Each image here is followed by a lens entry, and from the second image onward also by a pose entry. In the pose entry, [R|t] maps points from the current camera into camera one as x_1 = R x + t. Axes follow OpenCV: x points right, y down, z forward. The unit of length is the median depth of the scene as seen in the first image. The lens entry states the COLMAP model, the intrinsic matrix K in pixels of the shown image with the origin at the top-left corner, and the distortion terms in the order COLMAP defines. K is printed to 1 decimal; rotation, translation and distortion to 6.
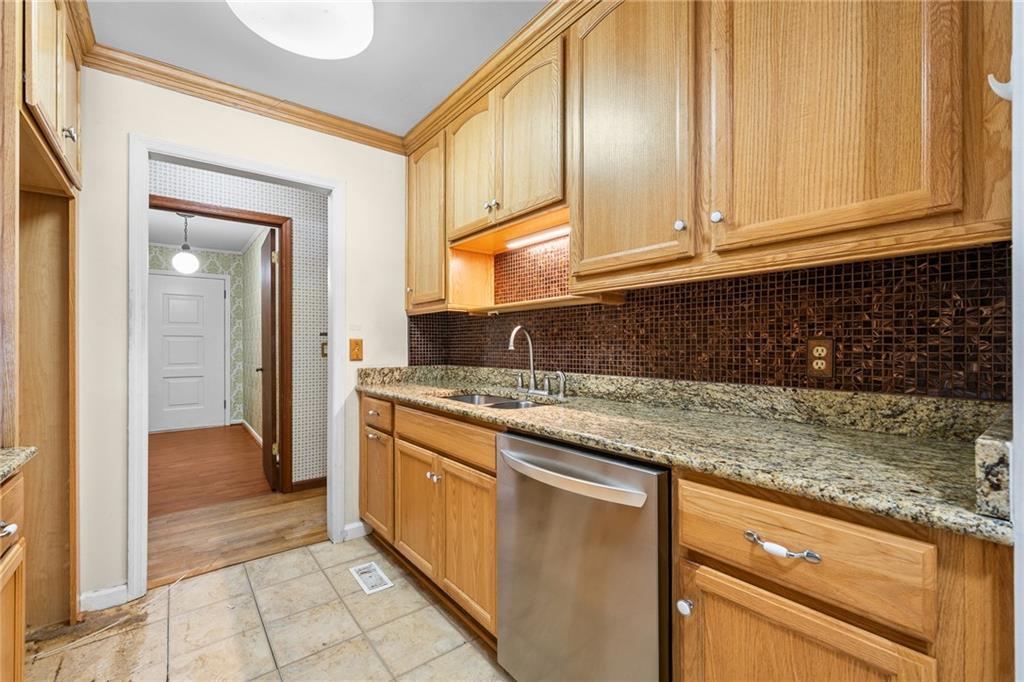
lens RADIAL K [[430.4, 0, 514.6], [0, 430.4, 344.4], [0, 0, 1]] dist [-0.001303, -0.000238]
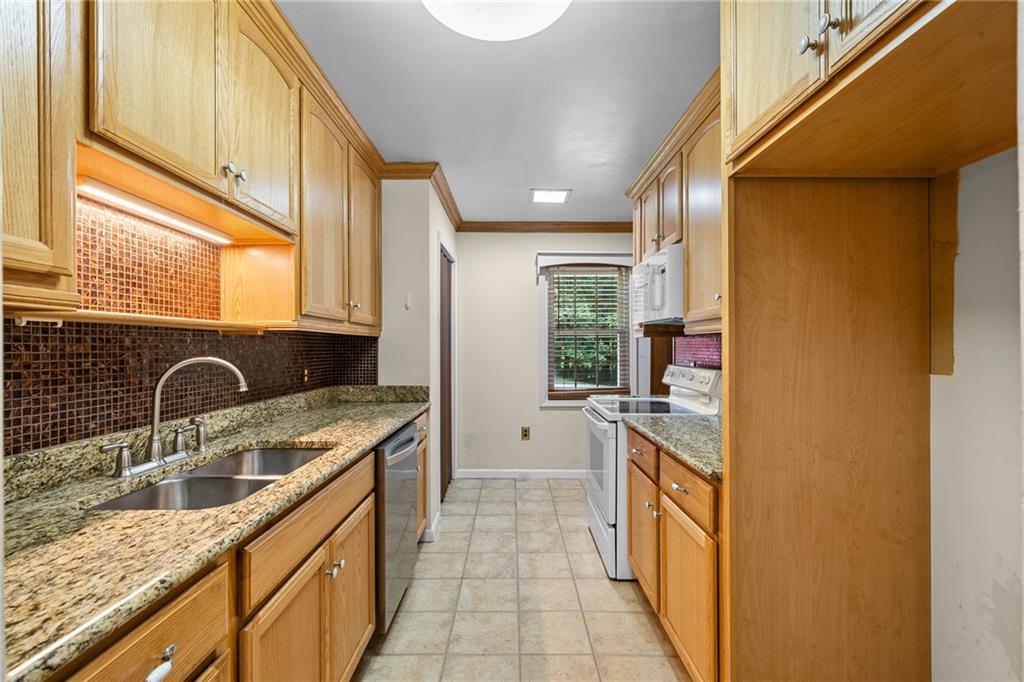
lens RADIAL K [[452.3, 0, 512.0], [0, 452.3, 341.0], [0, 0, 1]] dist [0.001802, 0.000117]
pose [[-0.781106, 0.010585, 0.624309, -0.760105], [0.001577, 0.999887, -0.014979, -0.053502], [-0.624397, -0.010716, -0.781034, 1.193044]]
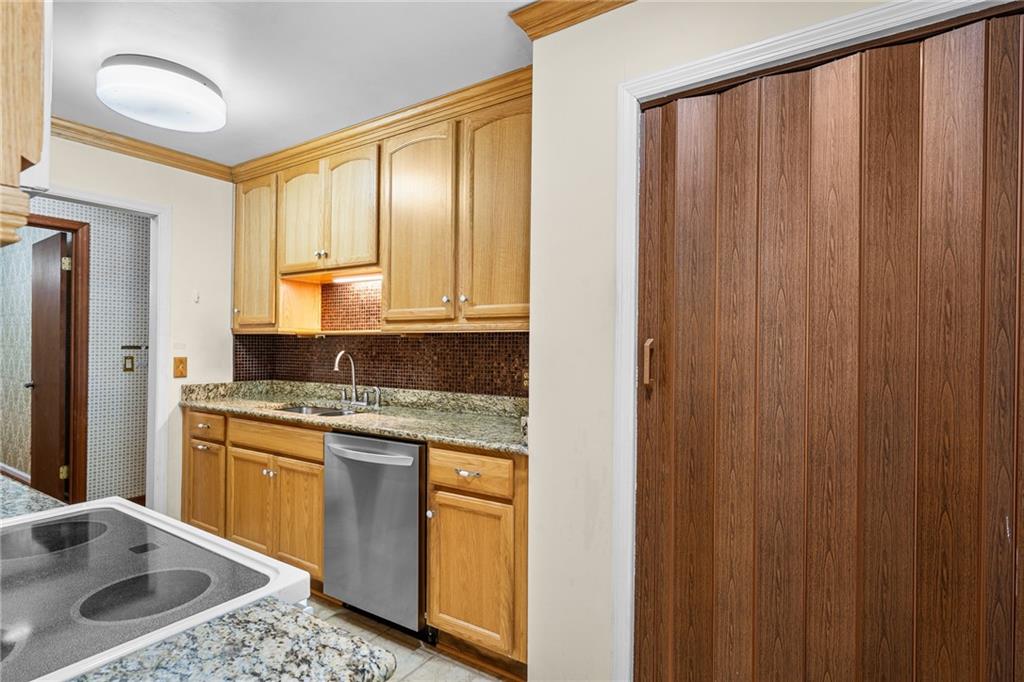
lens RADIAL K [[517.8, 0, 511.2], [0, 517.8, 345.4], [0, 0, 1]] dist [0.001146, 0.000543]
pose [[0.950133, 0.010683, 0.311663, 0.005233], [-0.011042, 0.999939, -0.000613, -0.059700], [-0.311650, -0.002859, 0.950193, -0.552015]]
